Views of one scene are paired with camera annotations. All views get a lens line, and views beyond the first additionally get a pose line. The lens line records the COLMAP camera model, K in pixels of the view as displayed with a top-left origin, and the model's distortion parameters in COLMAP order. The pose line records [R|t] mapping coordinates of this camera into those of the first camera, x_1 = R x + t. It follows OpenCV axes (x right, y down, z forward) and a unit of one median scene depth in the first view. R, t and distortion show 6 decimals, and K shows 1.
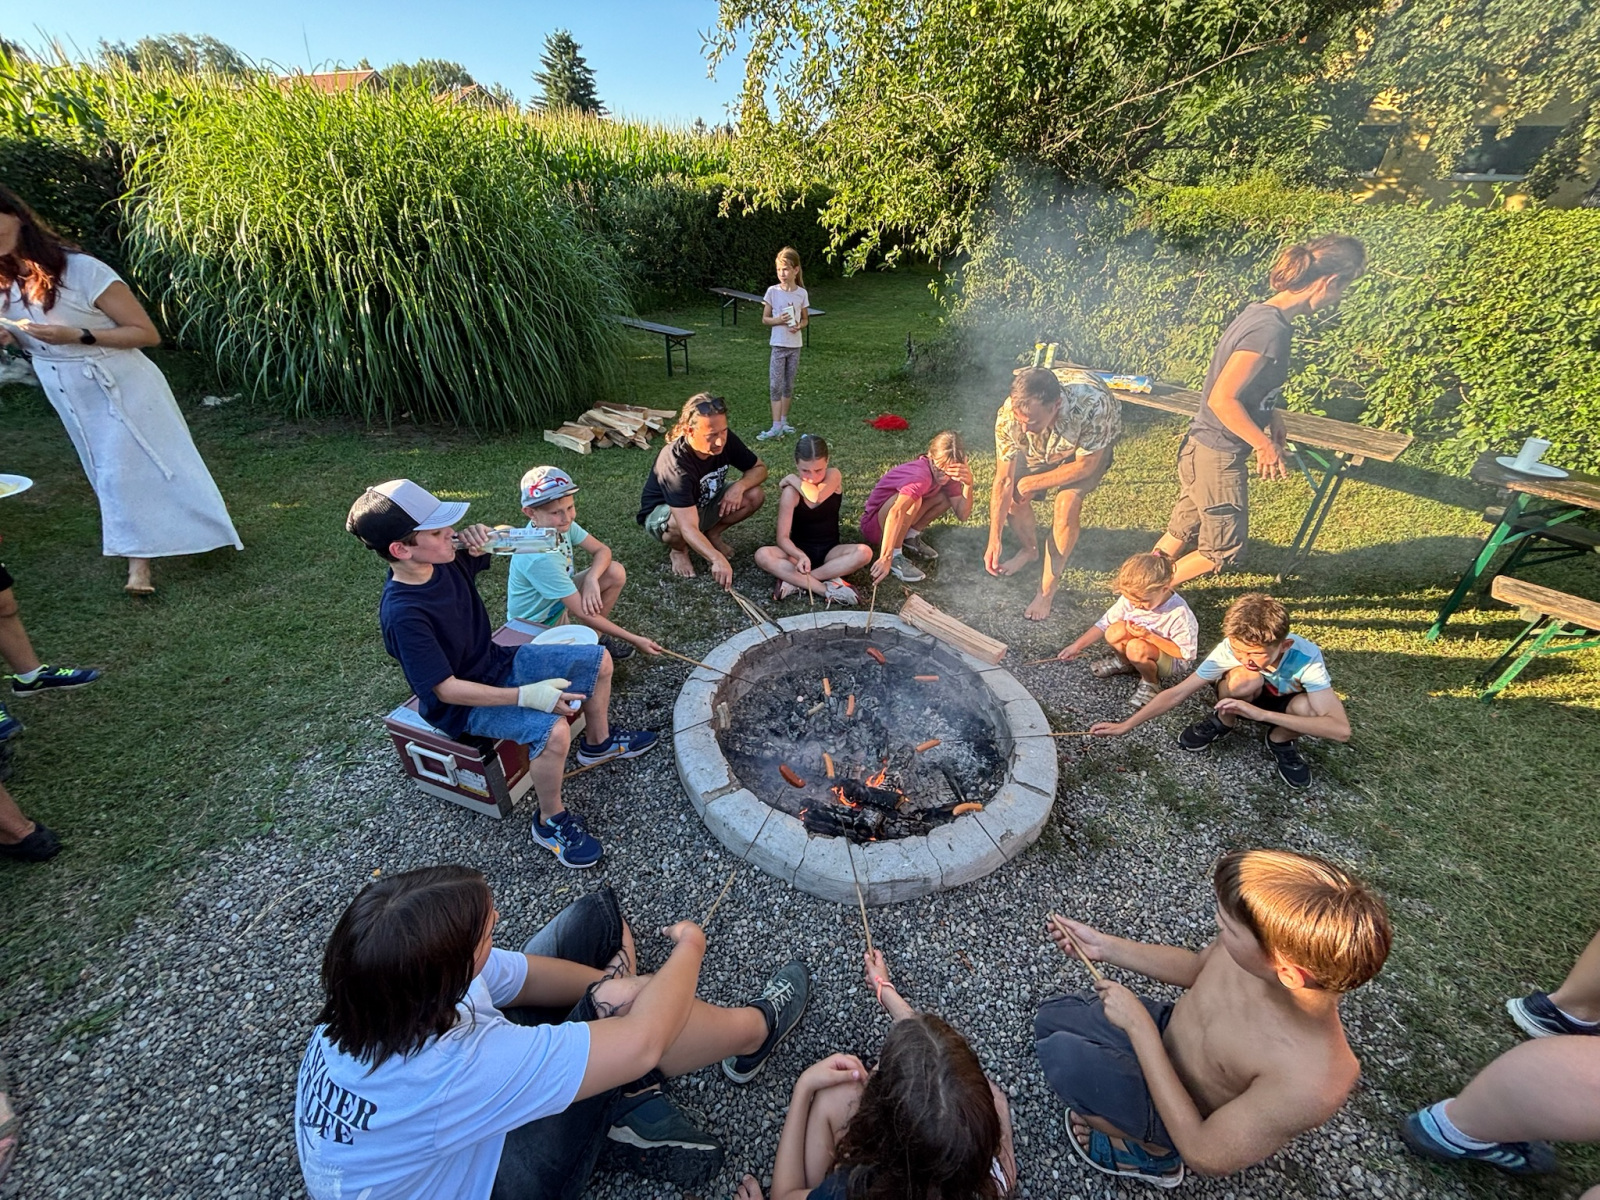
lens RADIAL K [[650.7, 0, 800.9], [0, 650.7, 599.6], [0, 0, 1]] dist [0.006176, -0.000479]
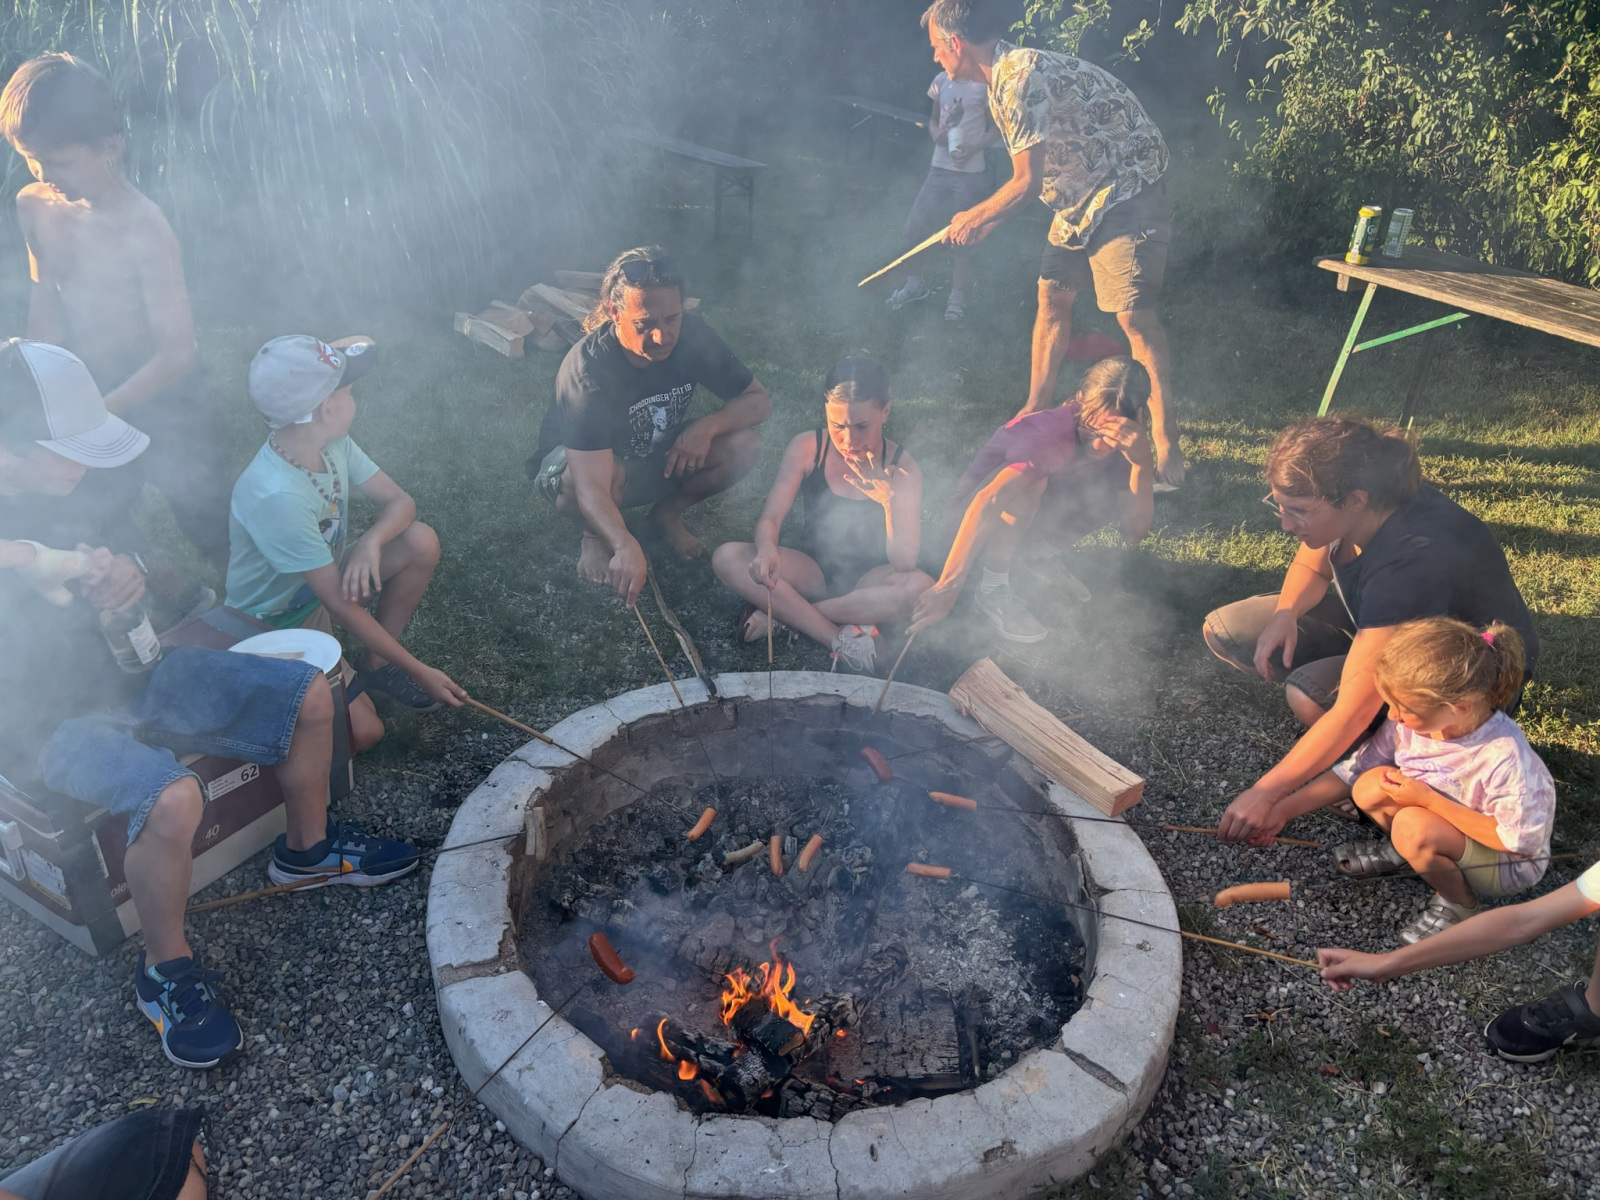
lens RADIAL K [[1225.9, 0, 807.7], [0, 1225.9, 600.0], [0, 0, 1]] dist [0.057418, -0.066812]
pose [[0.980048, 0.112214, -0.164057, 0.222684], [-0.123206, 0.990661, -0.058406, 0.023373], [0.155971, 0.077453, 0.984720, 0.037987]]
